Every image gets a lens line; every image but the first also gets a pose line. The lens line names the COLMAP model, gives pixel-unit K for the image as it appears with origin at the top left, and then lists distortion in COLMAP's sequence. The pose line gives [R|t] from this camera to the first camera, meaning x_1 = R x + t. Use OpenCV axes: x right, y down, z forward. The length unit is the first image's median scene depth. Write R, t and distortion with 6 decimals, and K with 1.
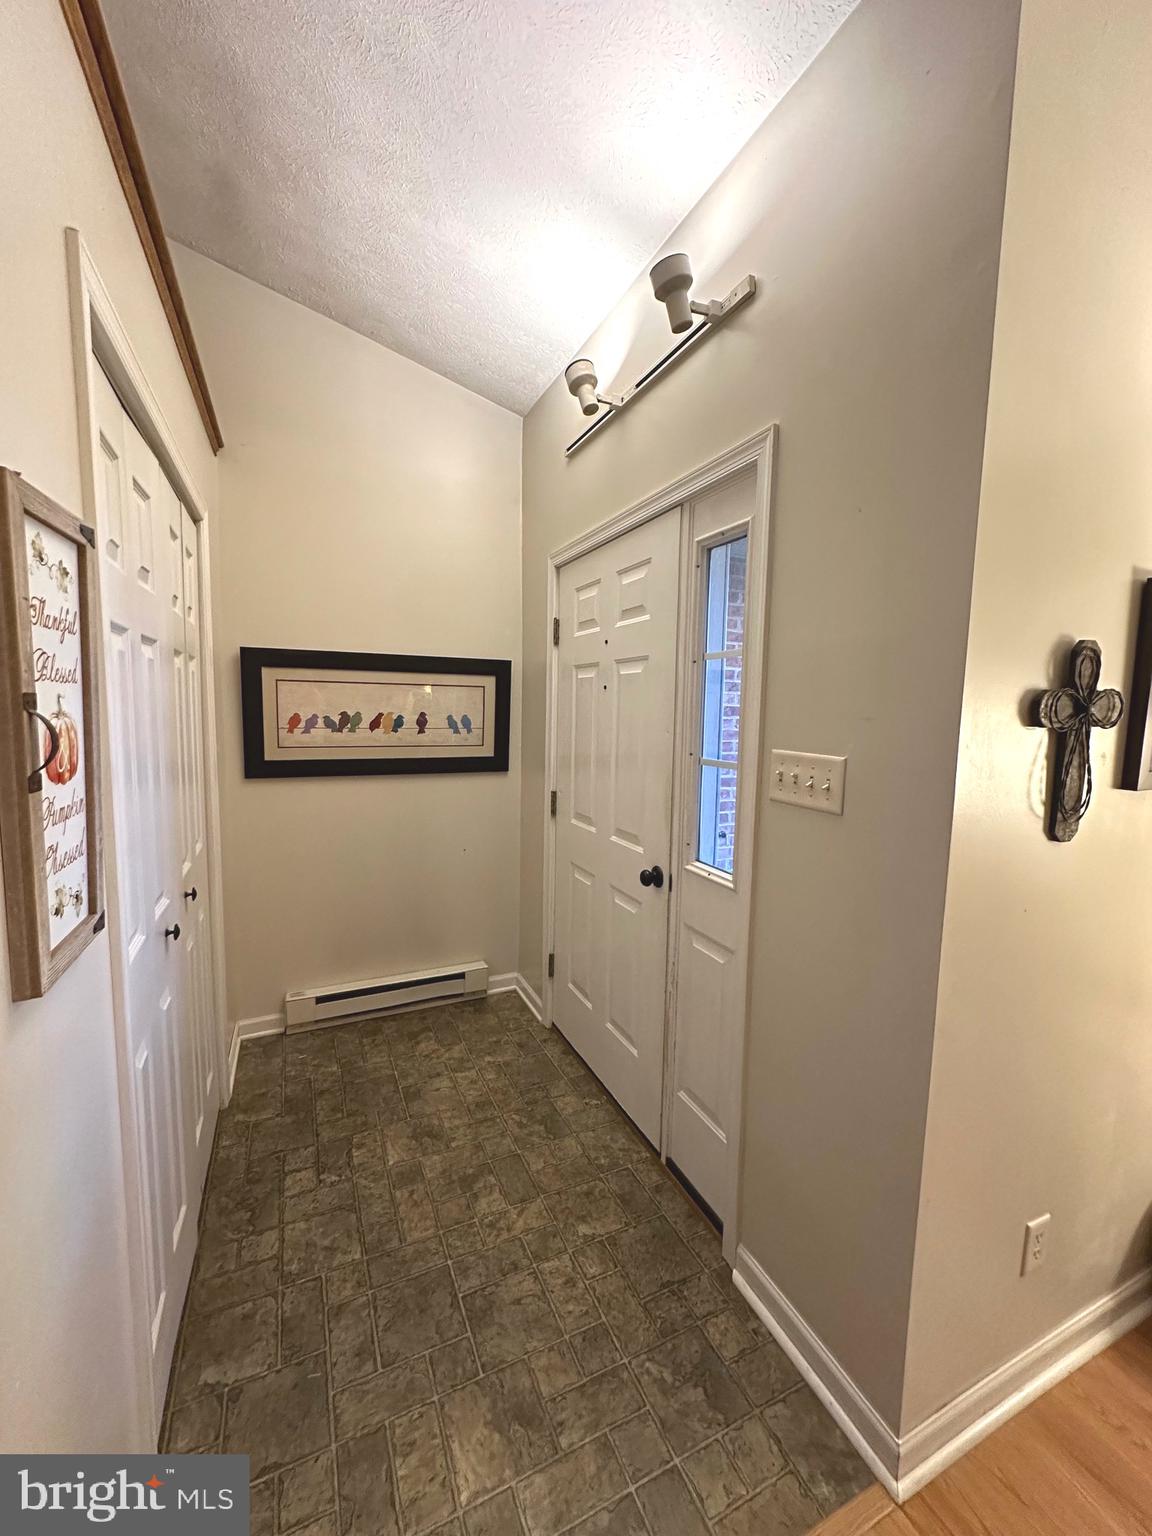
lens RADIAL K [[609.3, 0, 577.6], [0, 609.3, 767.4], [0, 0, 1]] dist [-0.003444, 0.001002]
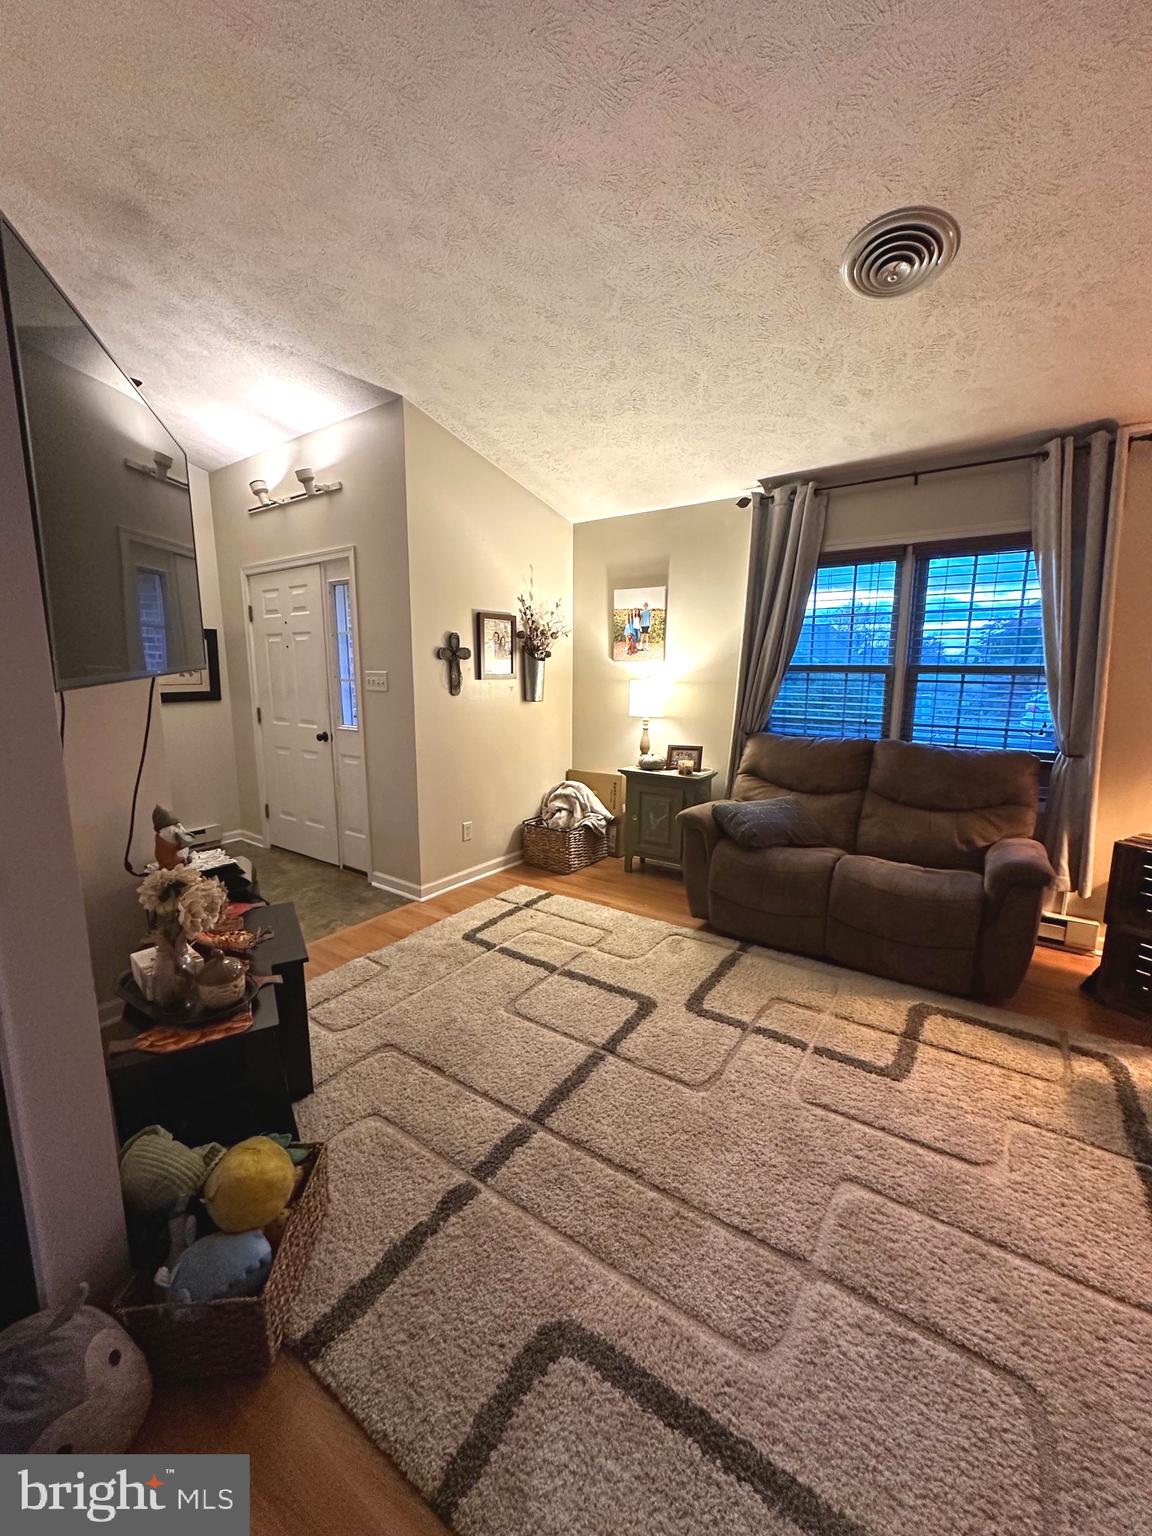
lens RADIAL K [[609.3, 0, 577.6], [0, 609.3, 767.4], [0, 0, 1]] dist [-0.003444, 0.001002]
pose [[0.869347, -0.097627, 0.484464, -0.145368], [0.063810, 0.994262, 0.085856, 0.160564], [-0.490066, -0.043725, 0.870588, -1.301703]]
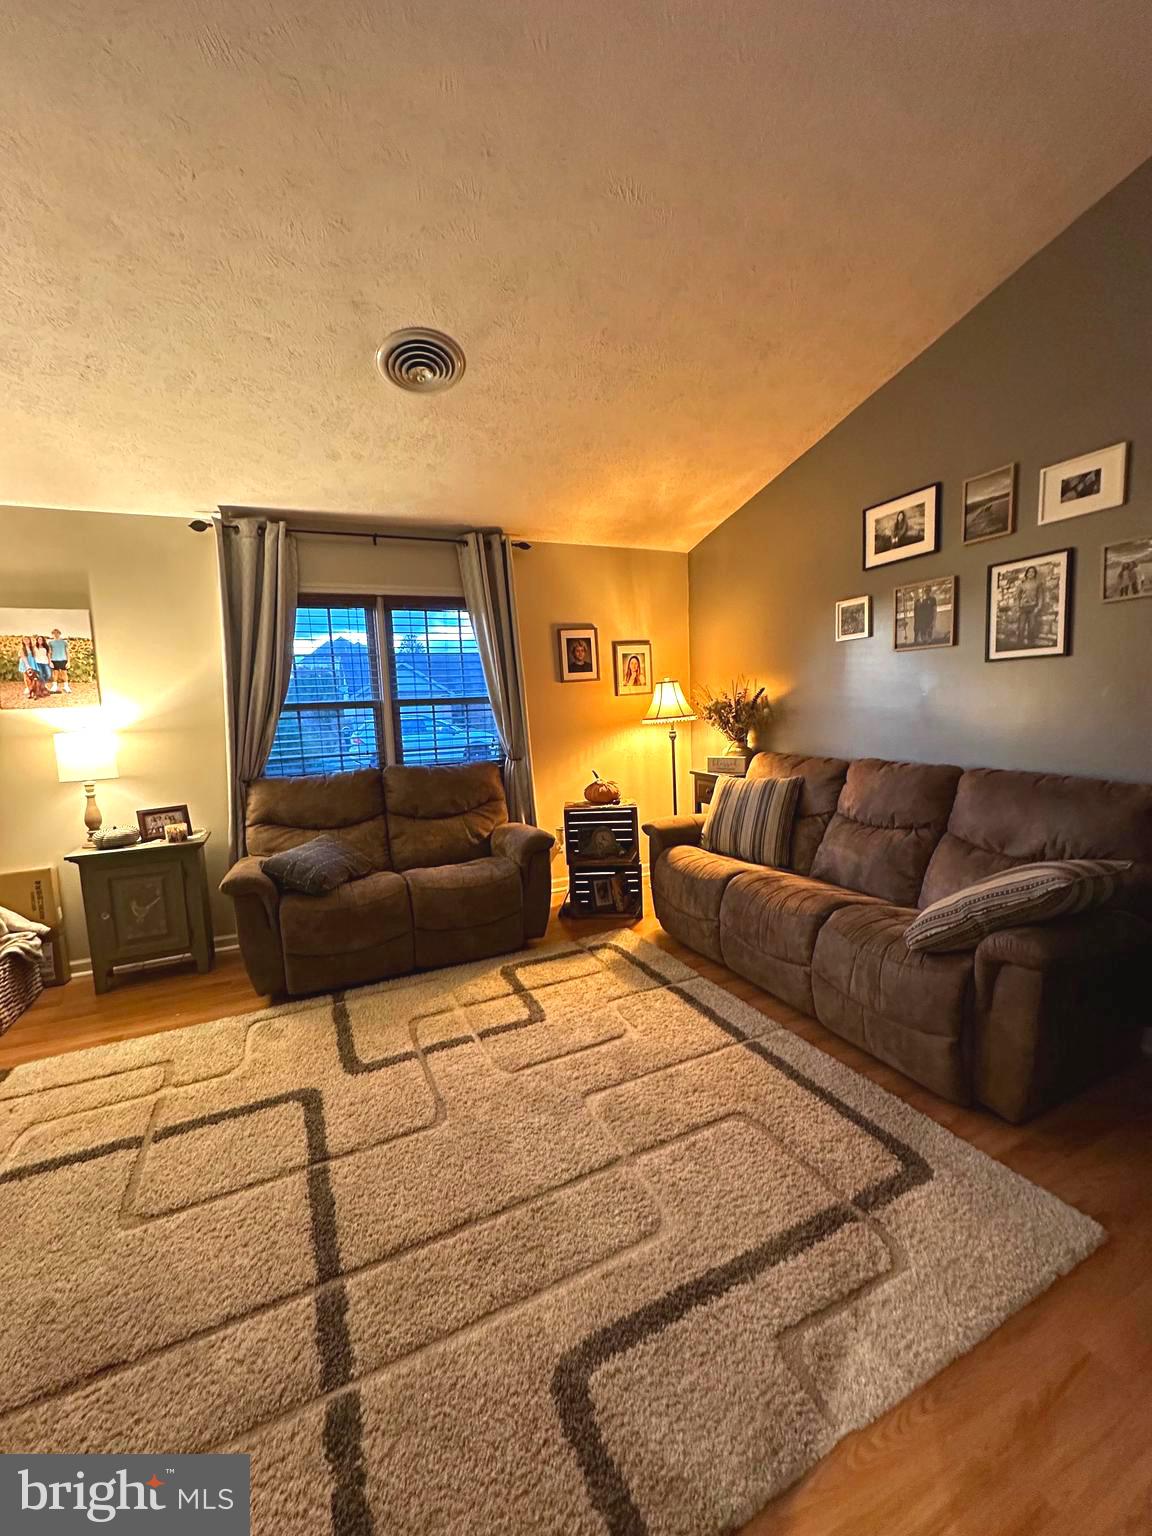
lens RADIAL K [[609.3, 0, 577.6], [0, 609.3, 767.4], [0, 0, 1]] dist [-0.003444, 0.001002]
pose [[0.008405, -0.131068, 0.991338, -0.454590], [0.142219, 0.981452, 0.128556, 0.125884], [-0.989800, 0.139906, 0.026889, -0.851659]]
